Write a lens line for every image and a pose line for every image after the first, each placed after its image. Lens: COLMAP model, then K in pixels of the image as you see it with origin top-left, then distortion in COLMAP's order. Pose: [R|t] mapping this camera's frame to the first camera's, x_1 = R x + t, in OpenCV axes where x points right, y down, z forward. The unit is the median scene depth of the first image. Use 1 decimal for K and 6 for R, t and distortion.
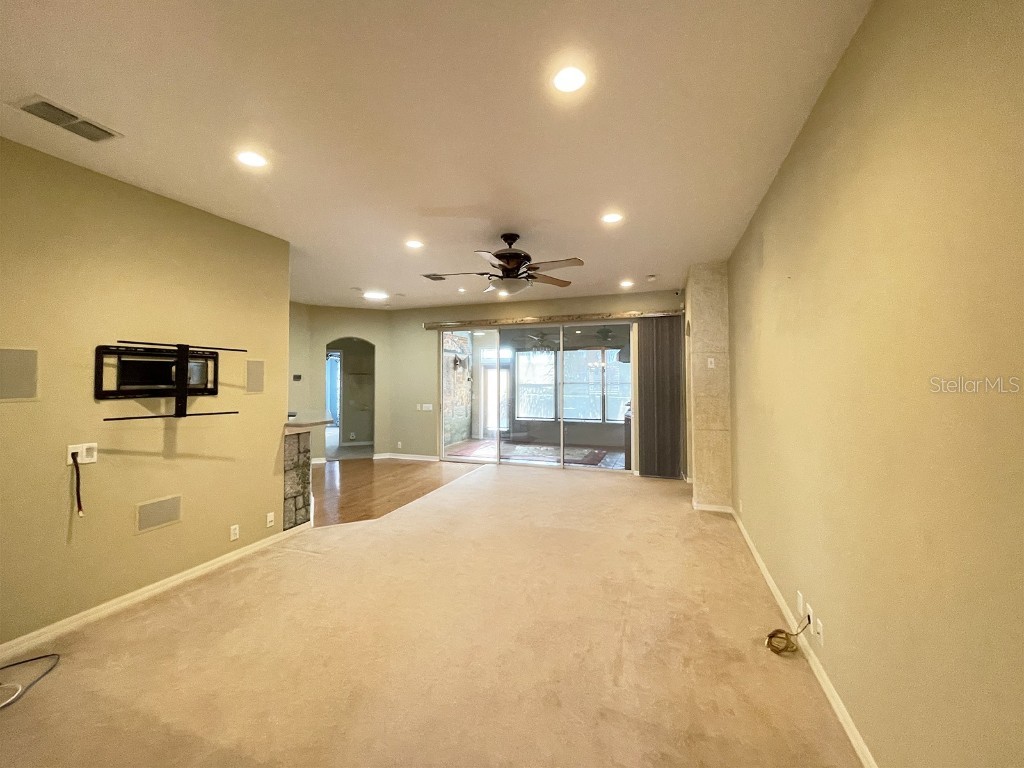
lens RADIAL K [[412.9, 0, 514.9], [0, 412.9, 382.0], [0, 0, 1]] dist [-0.002610, 0.000310]
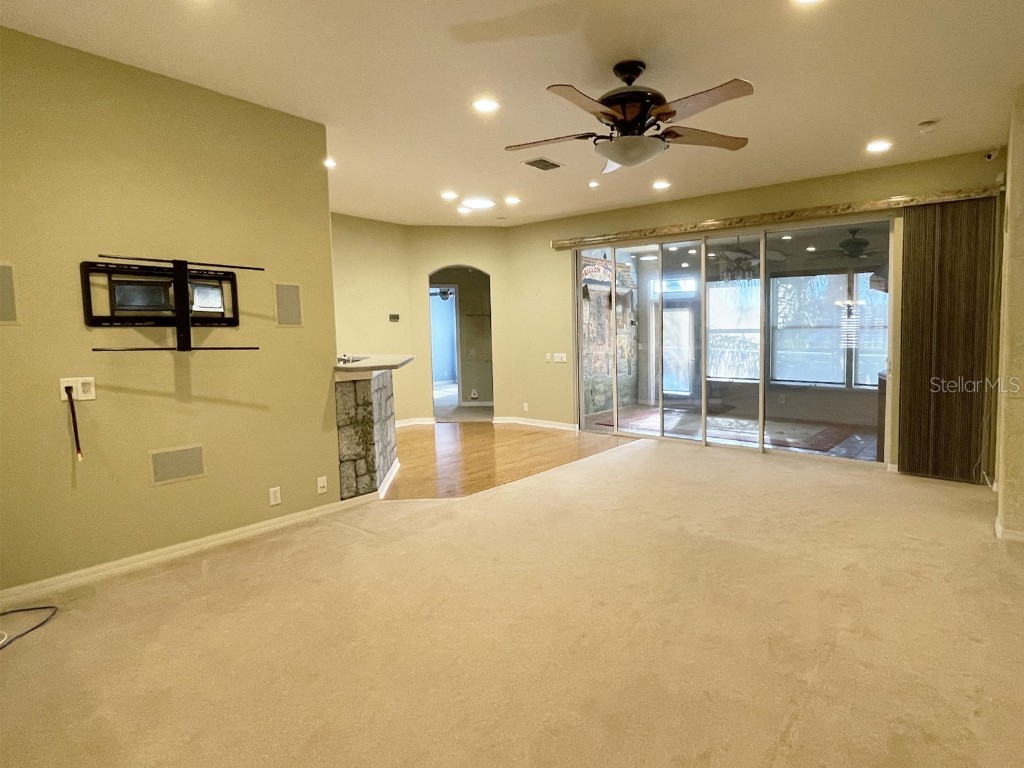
lens RADIAL K [[538.1, 0, 511.6], [0, 538.1, 377.4], [0, 0, 1]] dist [-0.006581, 0.001482]
pose [[0.934079, 0.021189, -0.356437, 0.113703], [0.008946, 0.996536, 0.082683, 0.036116], [0.356955, -0.080421, 0.930654, 0.153702]]
